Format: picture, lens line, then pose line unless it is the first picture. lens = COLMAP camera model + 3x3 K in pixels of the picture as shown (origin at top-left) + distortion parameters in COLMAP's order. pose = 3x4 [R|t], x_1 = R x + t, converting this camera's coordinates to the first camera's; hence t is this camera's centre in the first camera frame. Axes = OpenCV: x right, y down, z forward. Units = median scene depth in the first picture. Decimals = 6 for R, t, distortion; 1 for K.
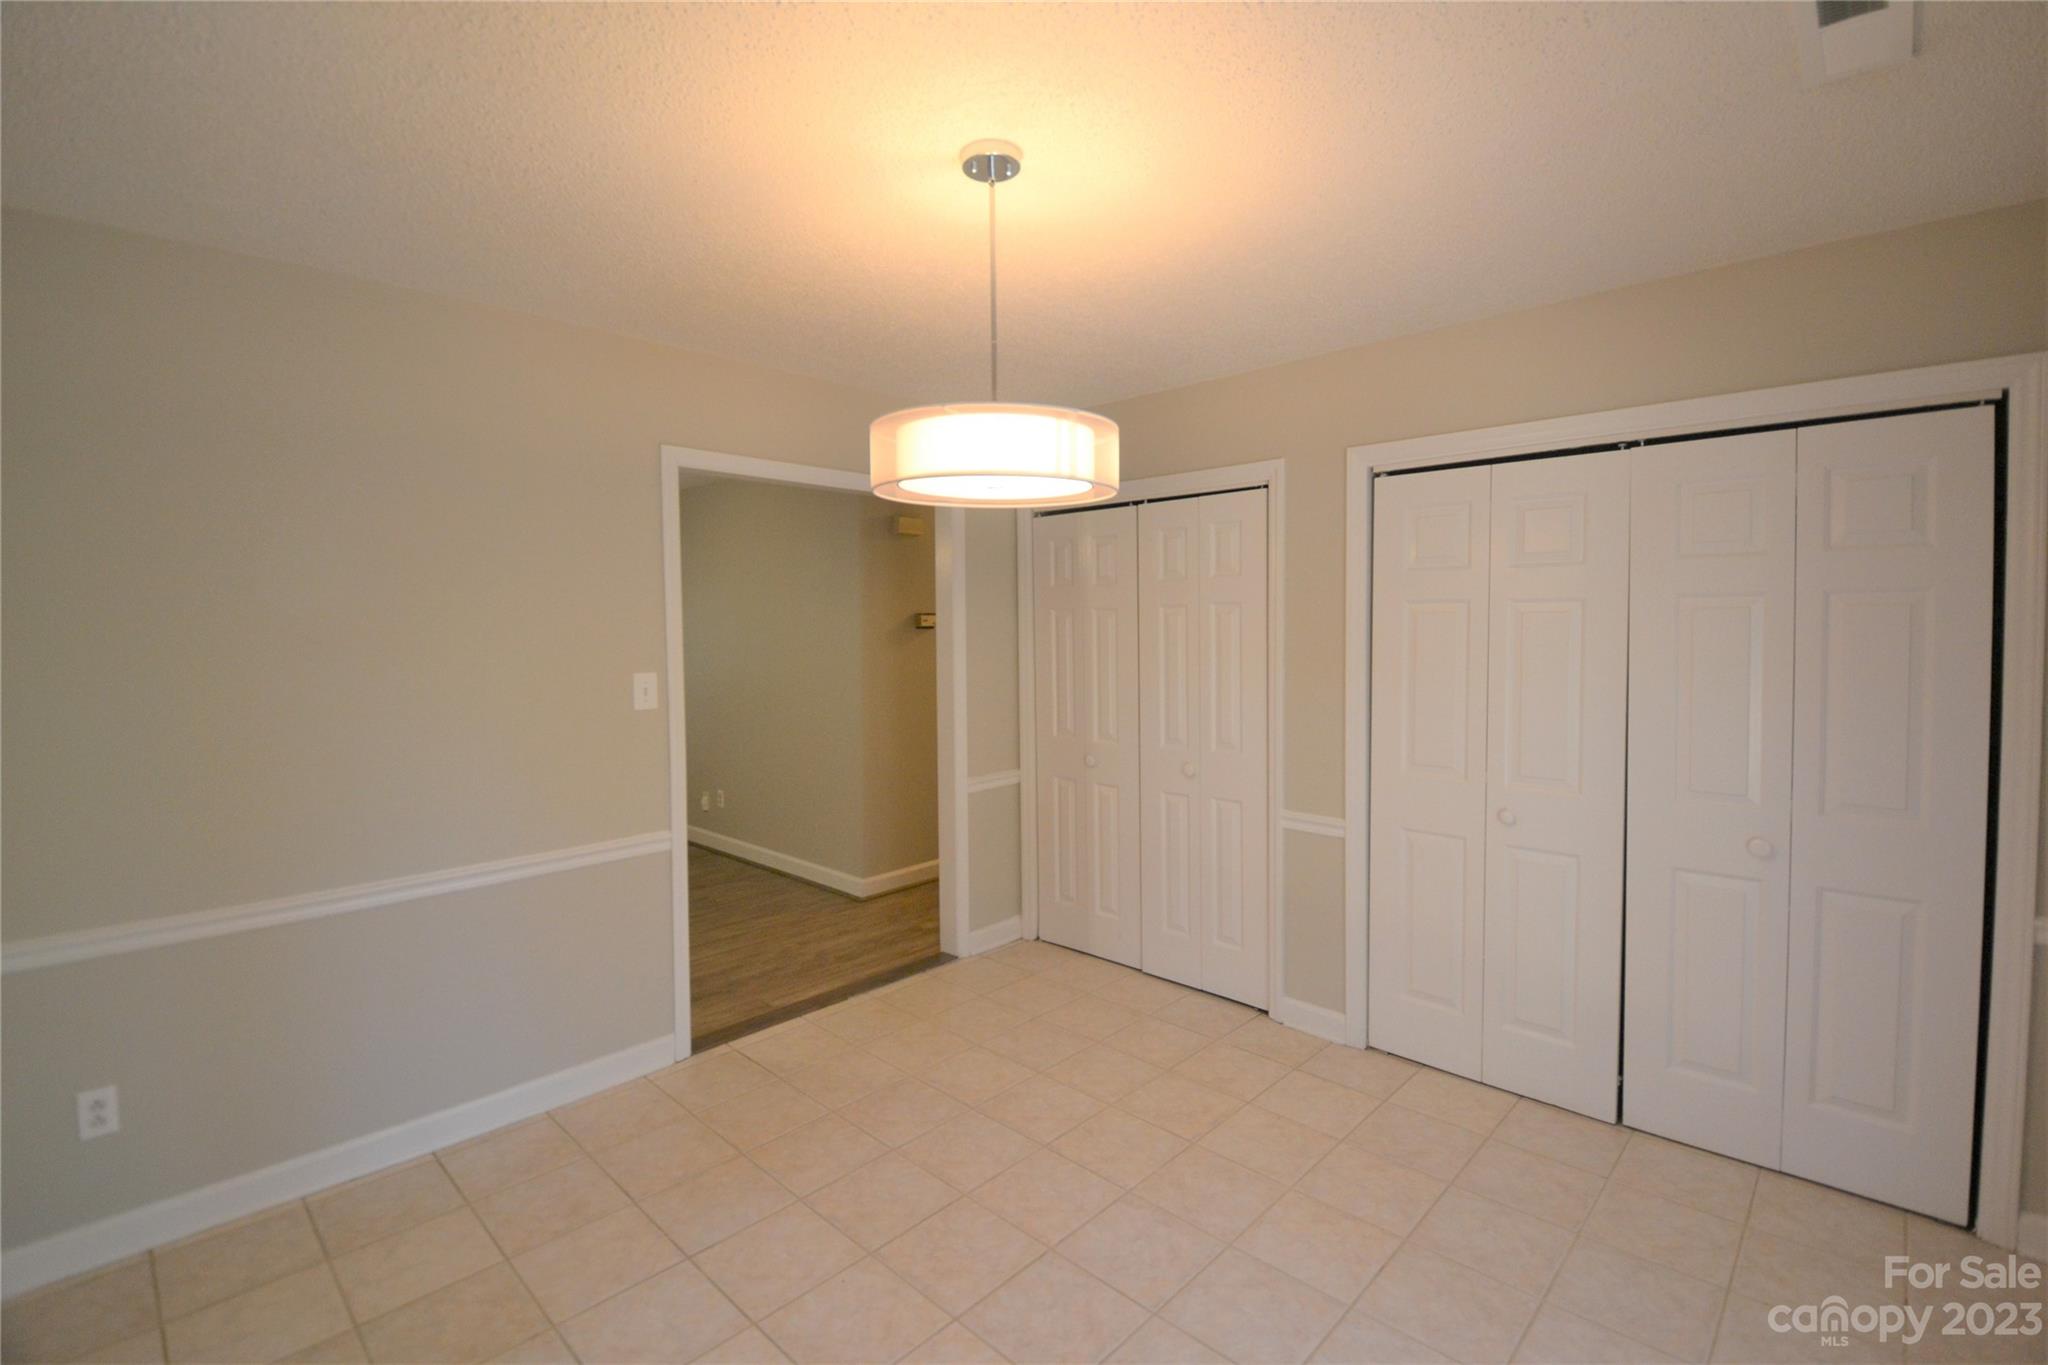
lens RADIAL K [[912.3, 0, 1025.6], [0, 912.3, 661.2], [0, 0, 1]] dist [0.013076, -0.018189]
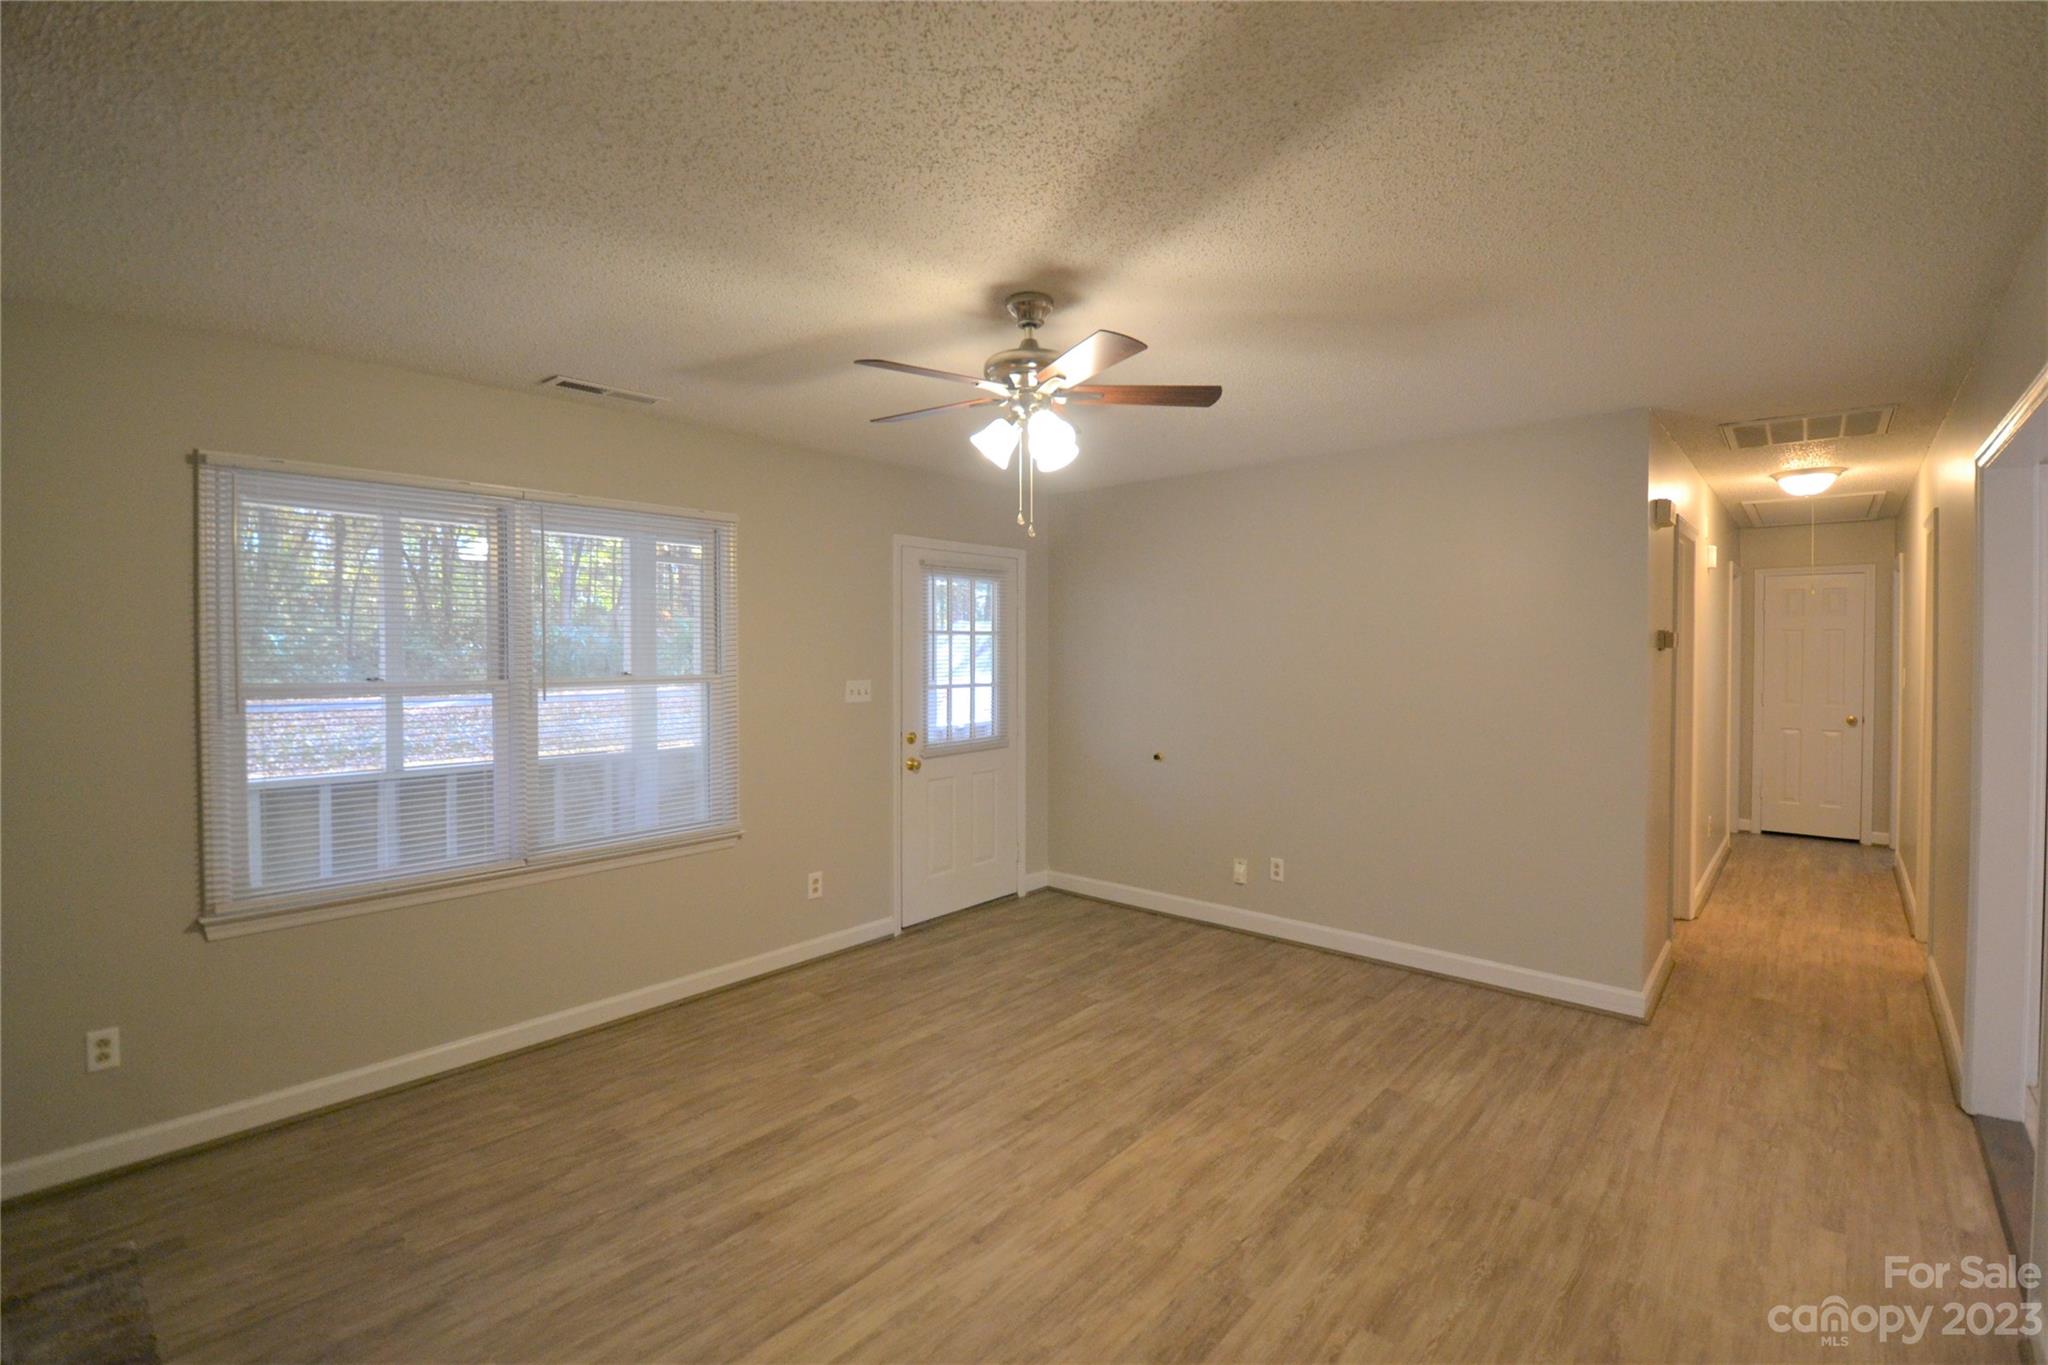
lens RADIAL K [[912.3, 0, 1031.5], [0, 912.3, 665.6], [0, 0, 1]] dist [0.013076, -0.018189]
pose [[0.998823, 0.006337, 0.048086, -1.061113], [-0.005342, 0.999769, -0.020795, -0.006883], [-0.048207, 0.020513, 0.998627, 0.432675]]
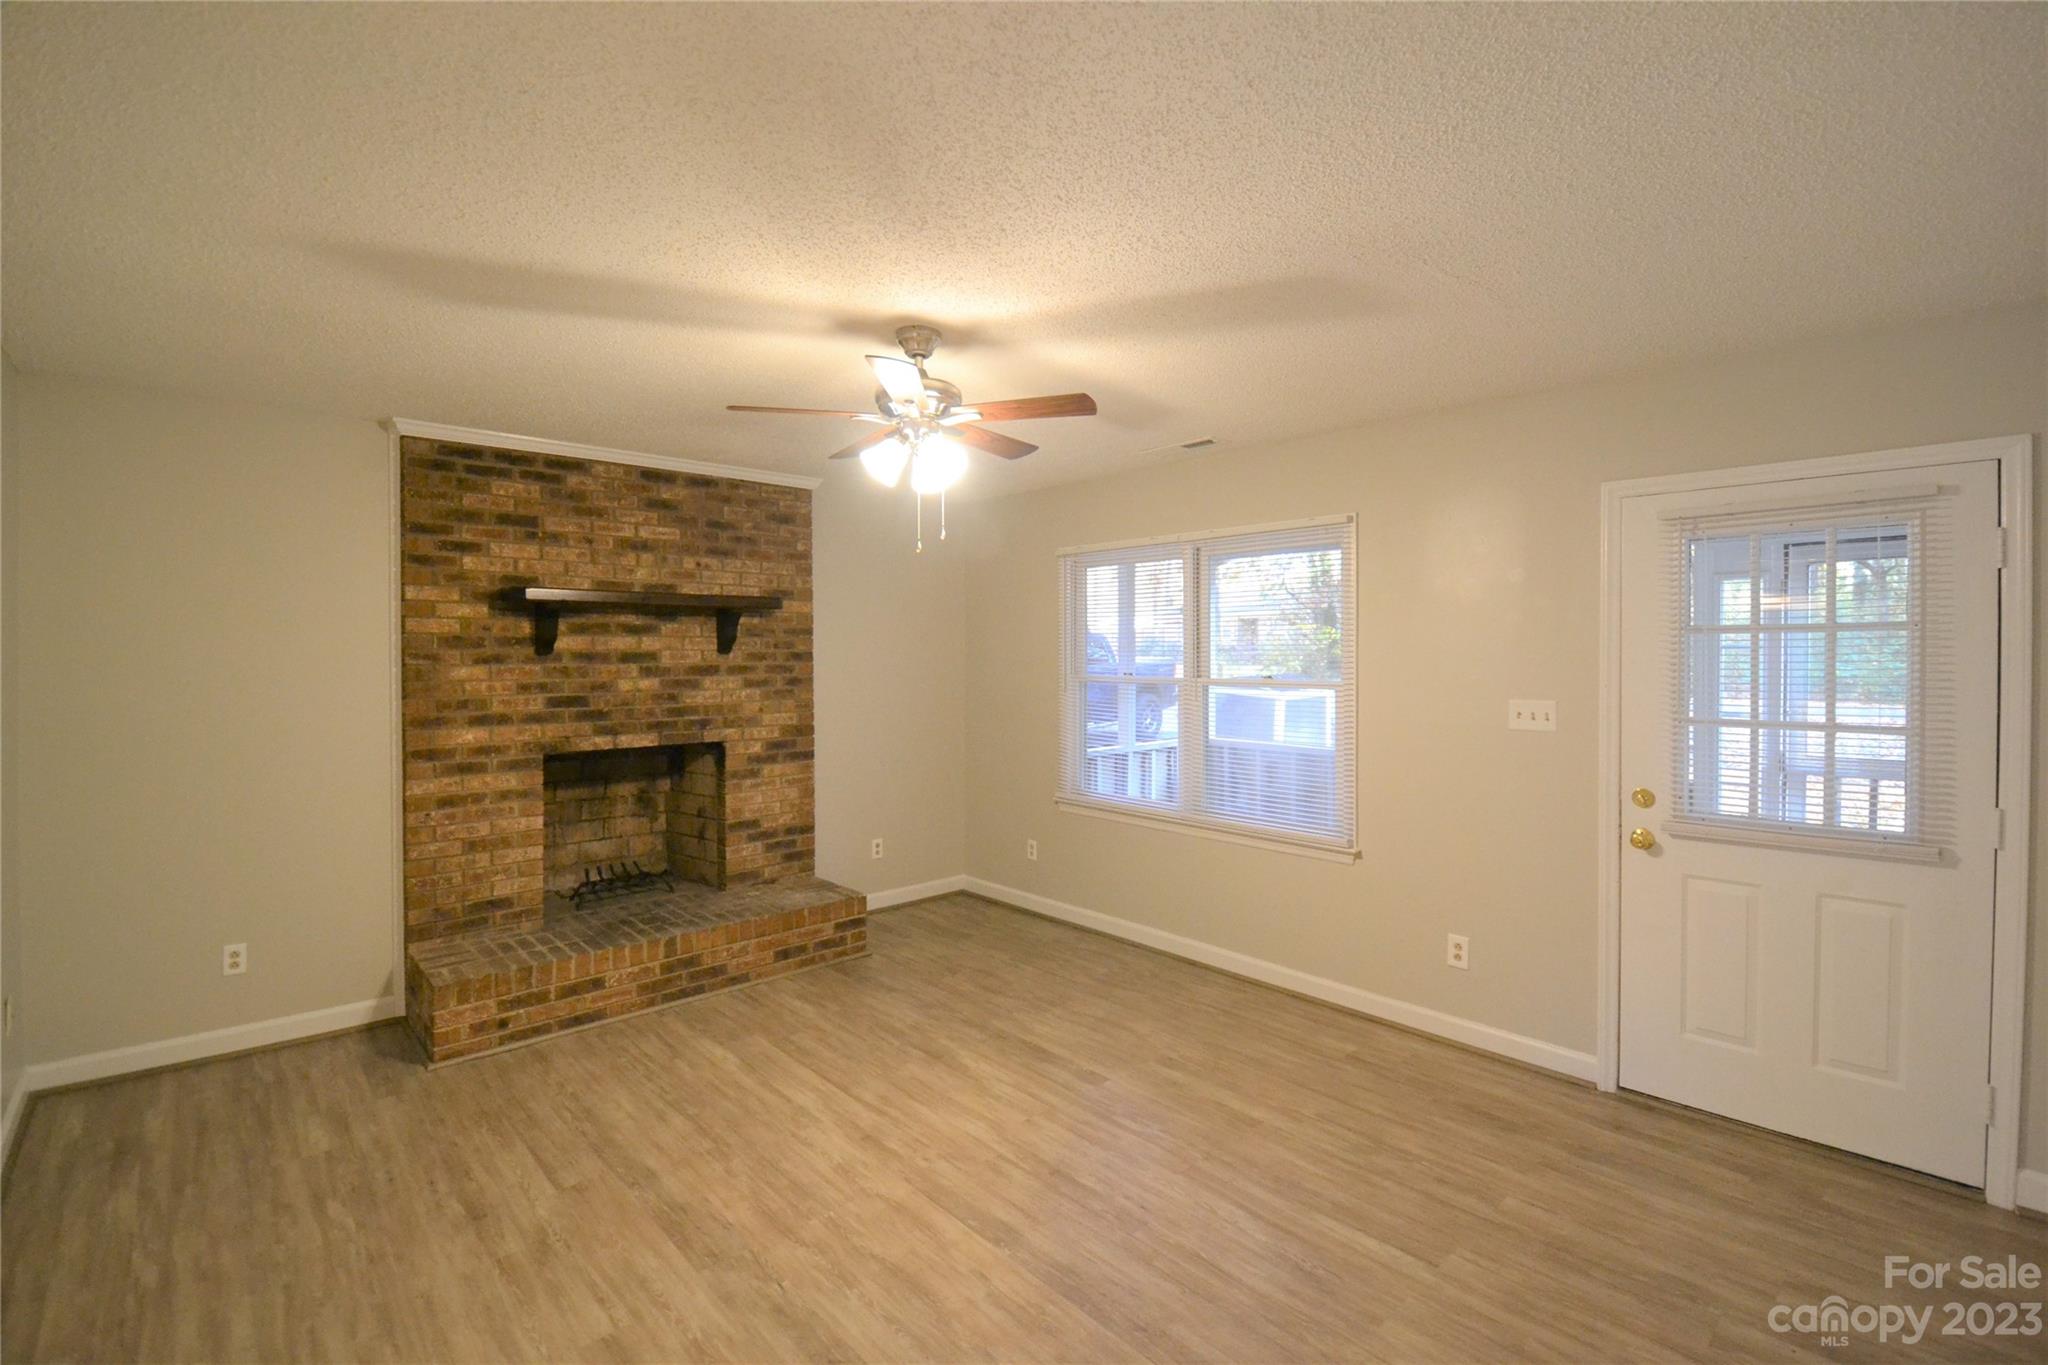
lens RADIAL K [[912.3, 0, 1036.2], [0, 912.3, 667.7], [0, 0, 1]] dist [0.013076, -0.018189]
pose [[-0.057732, 0.027945, -0.997941, -0.227516], [-0.038649, 0.998796, 0.030205, -0.056511], [0.997584, 0.040313, -0.056583, 1.335047]]
